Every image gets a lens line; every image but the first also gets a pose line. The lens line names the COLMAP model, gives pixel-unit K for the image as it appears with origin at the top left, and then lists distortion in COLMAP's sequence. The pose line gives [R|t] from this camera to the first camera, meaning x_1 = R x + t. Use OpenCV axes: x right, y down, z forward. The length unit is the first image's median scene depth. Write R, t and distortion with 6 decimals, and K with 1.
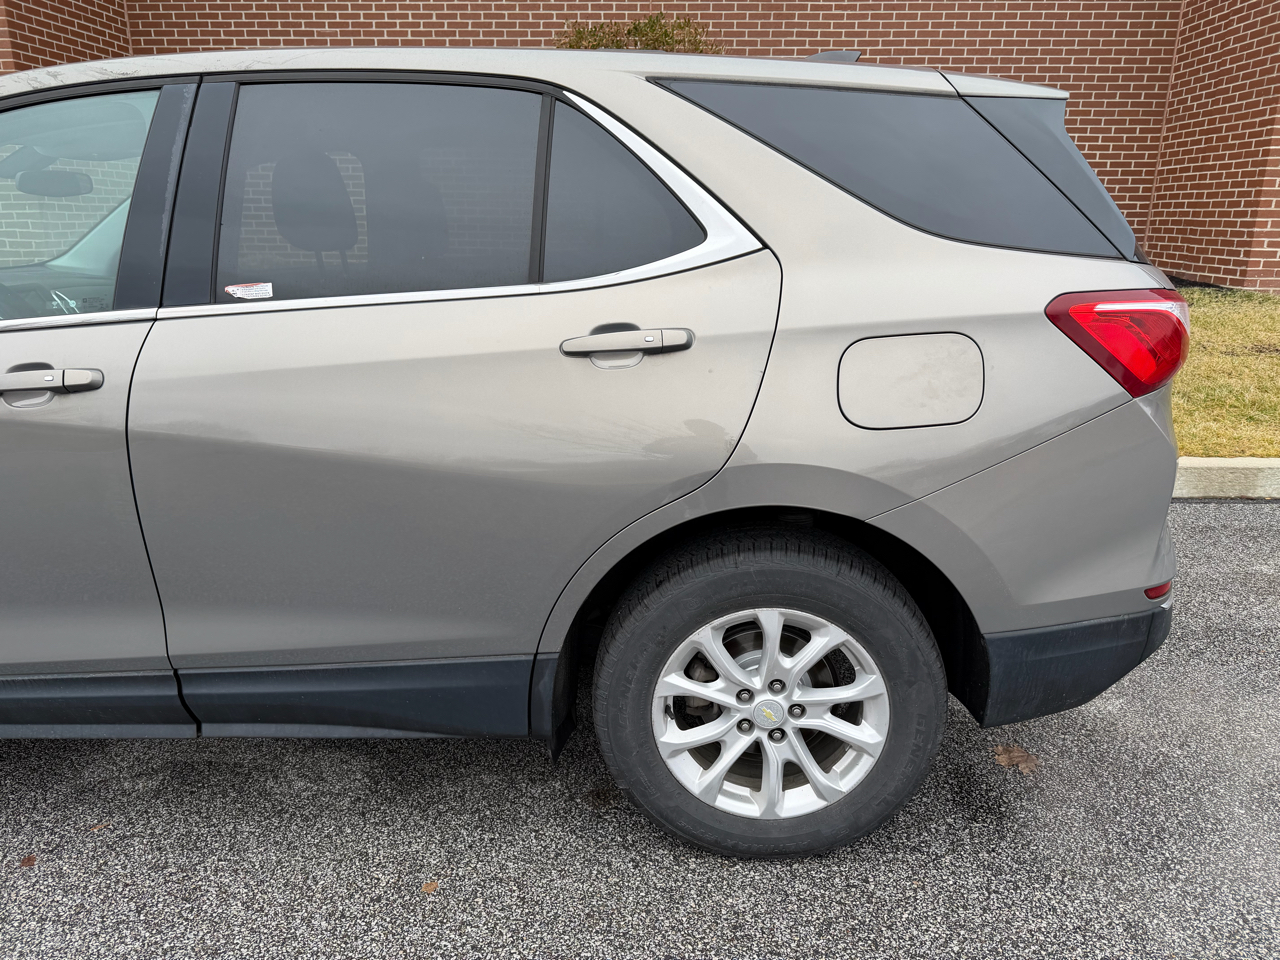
lens RADIAL K [[902.7, 0, 641.6], [0, 902.7, 485.3], [0, 0, 1]] dist [0.035578, -0.039316]
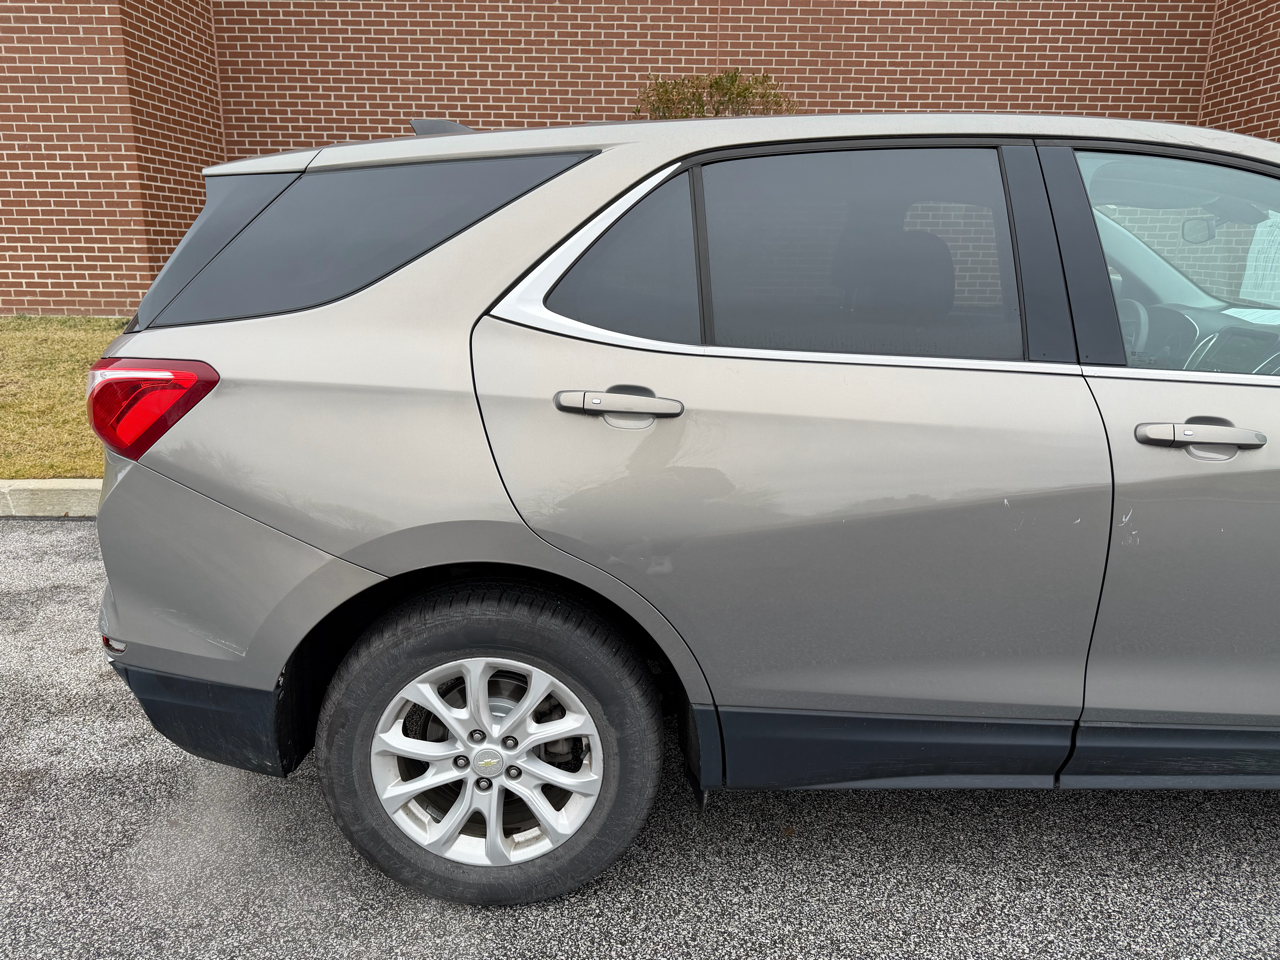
lens RADIAL K [[902.7, 0, 641.3], [0, 902.7, 485.1], [0, 0, 1]] dist [0.035578, -0.039316]
pose [[0.999503, -0.001603, 0.031489, -0.470406], [0.002658, 0.999436, -0.033475, 0.030180], [-0.031418, 0.033542, 0.998943, -0.196913]]
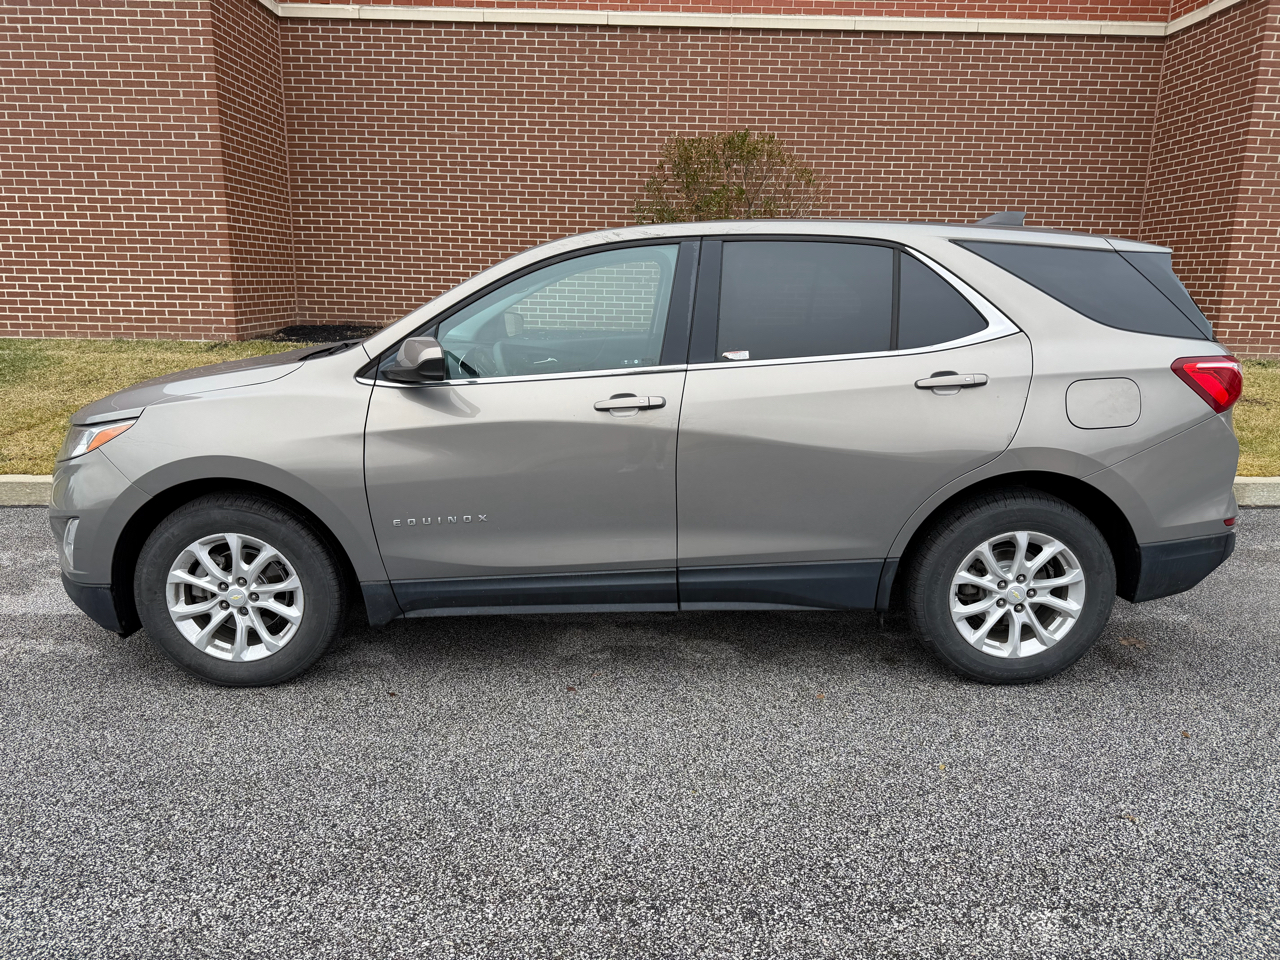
lens RADIAL K [[902.7, 0, 640.6], [0, 902.7, 483.0], [0, 0, 1]] dist [0.035578, -0.039316]
pose [[0.998940, 0.001533, 0.046004, -0.664892], [0.001367, 0.998017, -0.062935, 0.147601], [-0.046009, 0.062931, 0.996957, -0.729100]]
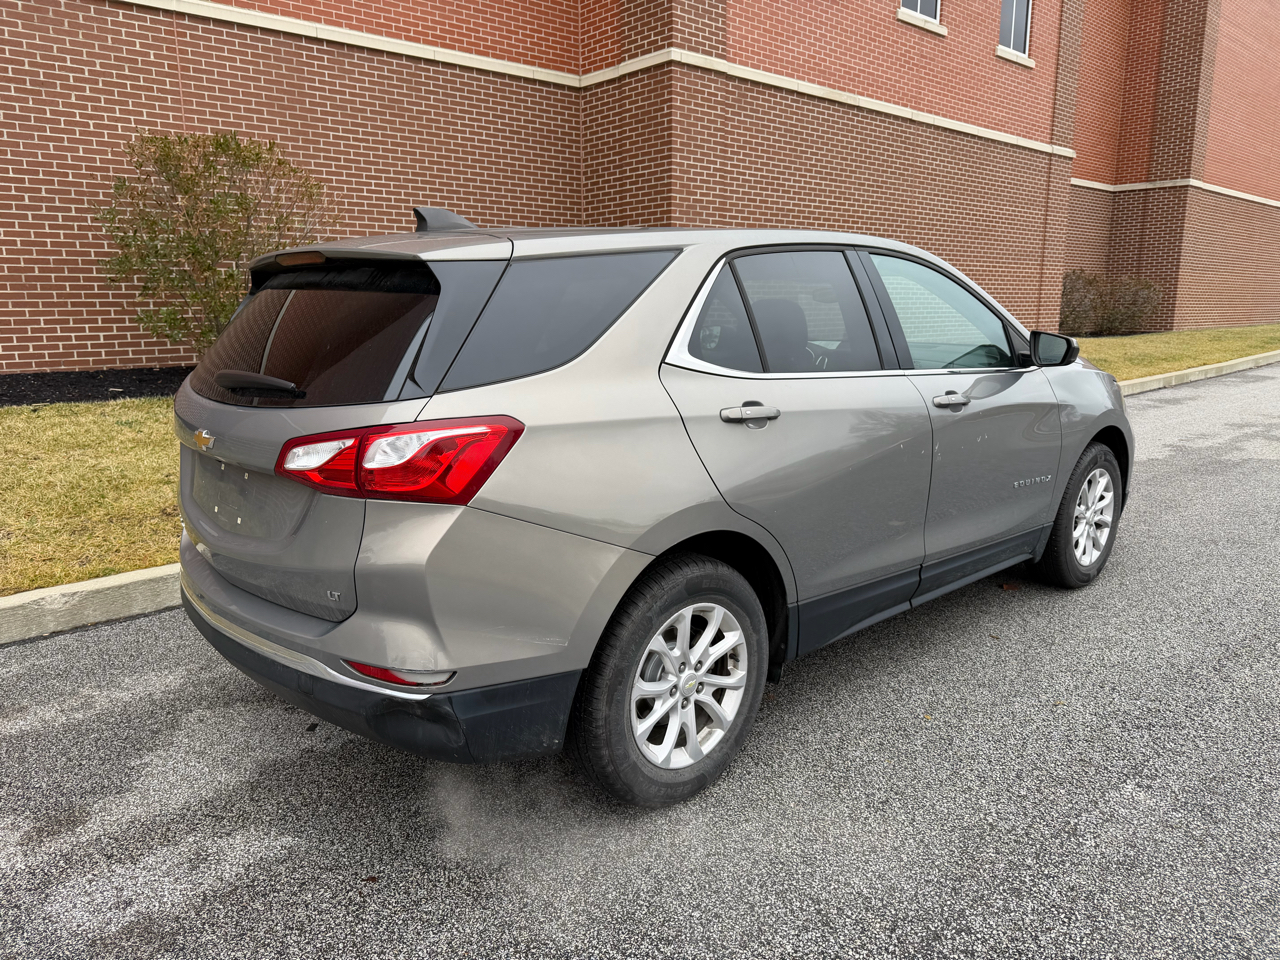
lens RADIAL K [[902.7, 0, 639.3], [0, 902.7, 490.0], [0, 0, 1]] dist [0.035578, -0.039316]
pose [[0.721056, -0.150075, 0.676428, -1.569677], [0.208452, 0.978019, -0.005218, 0.003799], [-0.660776, 0.144765, 0.736490, -0.182295]]
